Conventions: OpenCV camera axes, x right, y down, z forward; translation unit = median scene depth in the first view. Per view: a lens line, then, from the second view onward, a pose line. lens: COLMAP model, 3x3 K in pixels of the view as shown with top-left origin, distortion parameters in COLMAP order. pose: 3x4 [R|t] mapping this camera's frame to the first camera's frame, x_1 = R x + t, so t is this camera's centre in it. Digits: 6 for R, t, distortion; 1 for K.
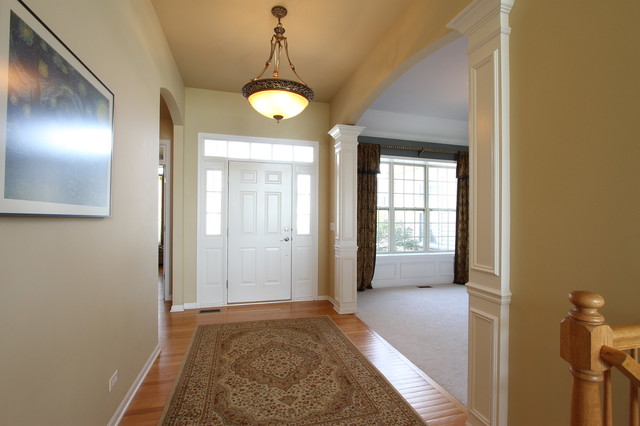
lens RADIAL K [[294.6, 0, 320.1], [0, 294.6, 215.7], [0, 0, 1]] dist [-0.016979, 0.001366]
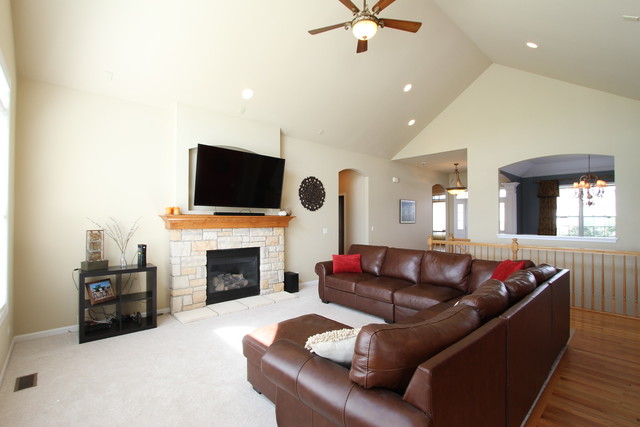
lens RADIAL K [[294.6, 0, 320.1], [0, 294.6, 216.2], [0, 0, 1]] dist [-0.016979, 0.001366]
pose [[0.442581, -0.012572, -0.896640, 1.090573], [0.009368, 0.999912, -0.009396, -0.029089], [0.896680, -0.004241, 0.442660, -0.959499]]
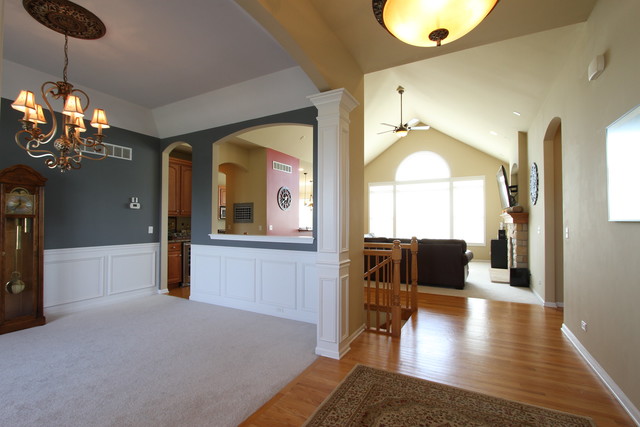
lens RADIAL K [[297.9, 0, 316.9], [0, 297.9, 218.3], [0, 0, 1]] dist [-0.003147, -0.000122]
pose [[-0.710140, 0.002384, 0.704056, -0.175673], [-0.013246, 0.999772, -0.016746, 0.005915], [-0.703936, -0.021218, -0.709947, 0.733244]]
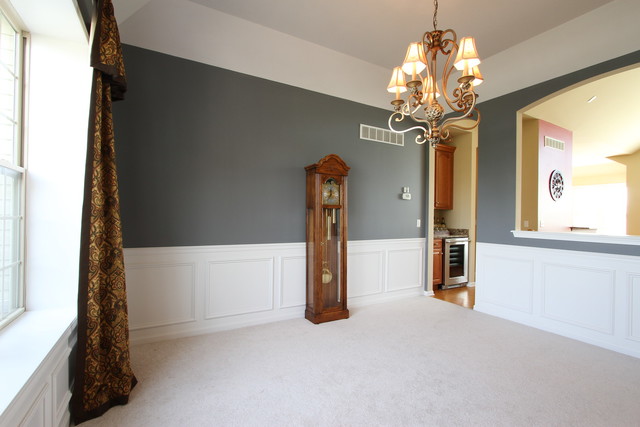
lens RADIAL K [[294.6, 0, 320.1], [0, 294.6, 216.2], [0, 0, 1]] dist [-0.016979, 0.001366]
pose [[-0.240355, -0.008068, 0.970651, 0.129966], [-0.024799, 0.999690, 0.002169, 0.019055], [-0.970368, -0.023550, -0.240481, 0.909624]]
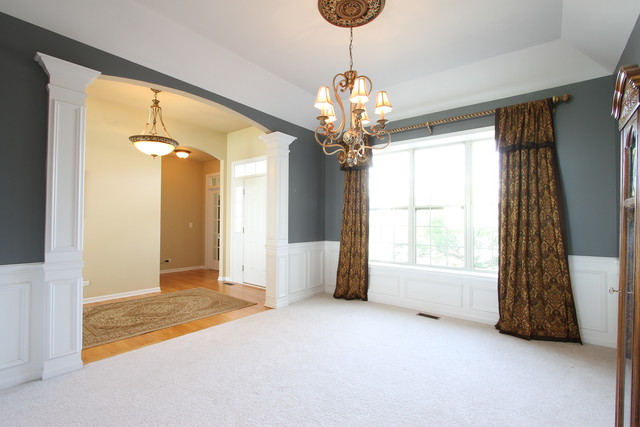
lens RADIAL K [[297.9, 0, 316.9], [0, 297.9, 218.3], [0, 0, 1]] dist [-0.003147, -0.000122]
pose [[0.582863, -0.012033, -0.812482, 0.809133], [0.002514, 0.999912, -0.013006, 0.015209], [0.812567, 0.005538, 0.582842, 0.368885]]
